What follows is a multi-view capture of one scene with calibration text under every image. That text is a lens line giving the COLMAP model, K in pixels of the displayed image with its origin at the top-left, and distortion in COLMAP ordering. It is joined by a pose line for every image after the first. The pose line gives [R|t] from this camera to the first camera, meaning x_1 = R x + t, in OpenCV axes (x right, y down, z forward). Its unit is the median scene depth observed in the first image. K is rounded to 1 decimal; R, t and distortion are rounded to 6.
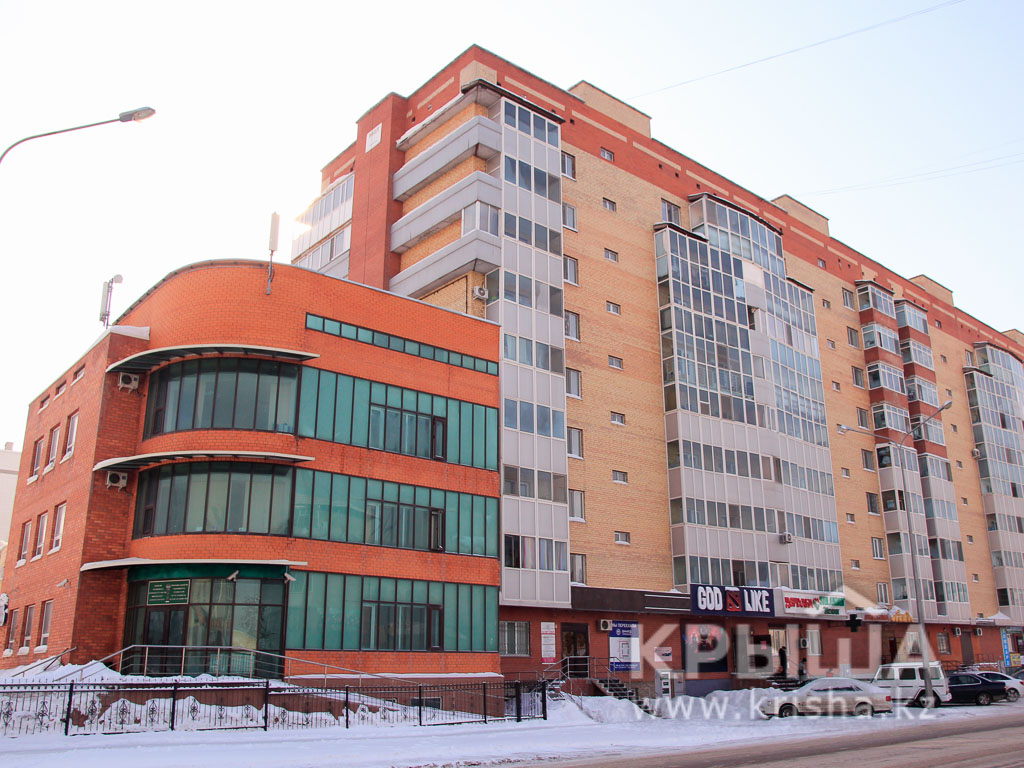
lens RADIAL K [[980.3, 0, 512.0], [0, 980.3, 384.0], [0, 0, 1]] dist [-0.084769, 0.002091]
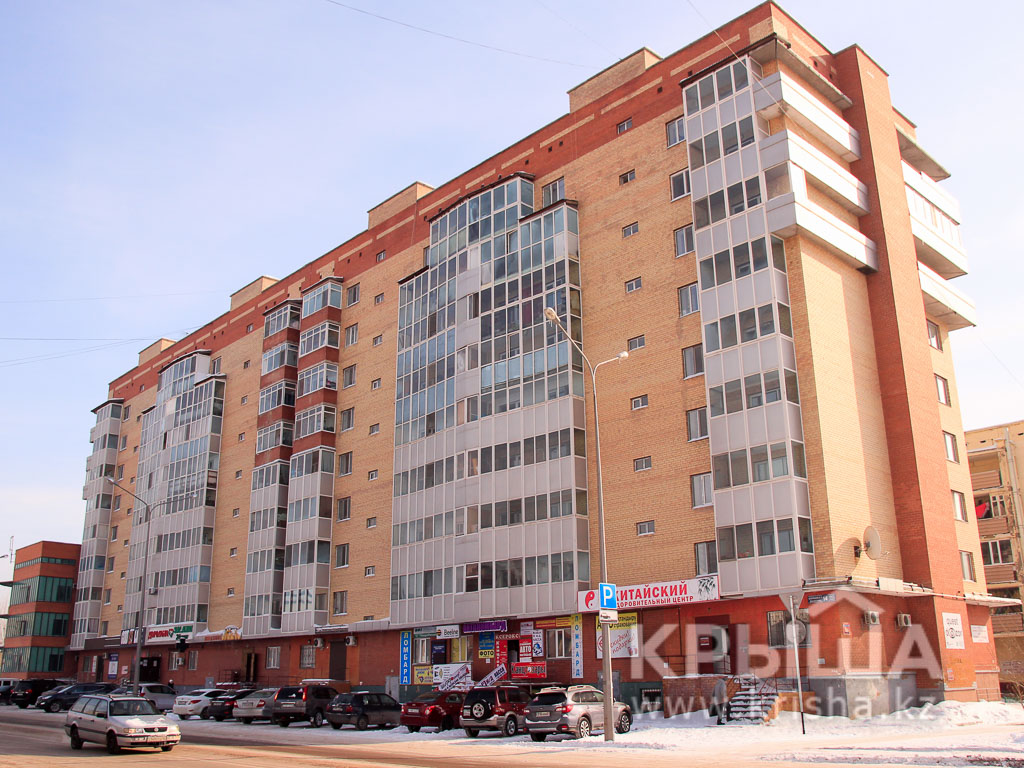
lens RADIAL K [[939.2, 0, 512.0], [0, 939.2, 384.0], [0, 0, 1]] dist [0.006834, 0.000475]
pose [[0.019881, -0.294815, -0.955348, 1.100186], [0.284089, 0.917816, -0.277321, 0.266864], [0.958592, -0.265890, 0.102001, 0.927271]]
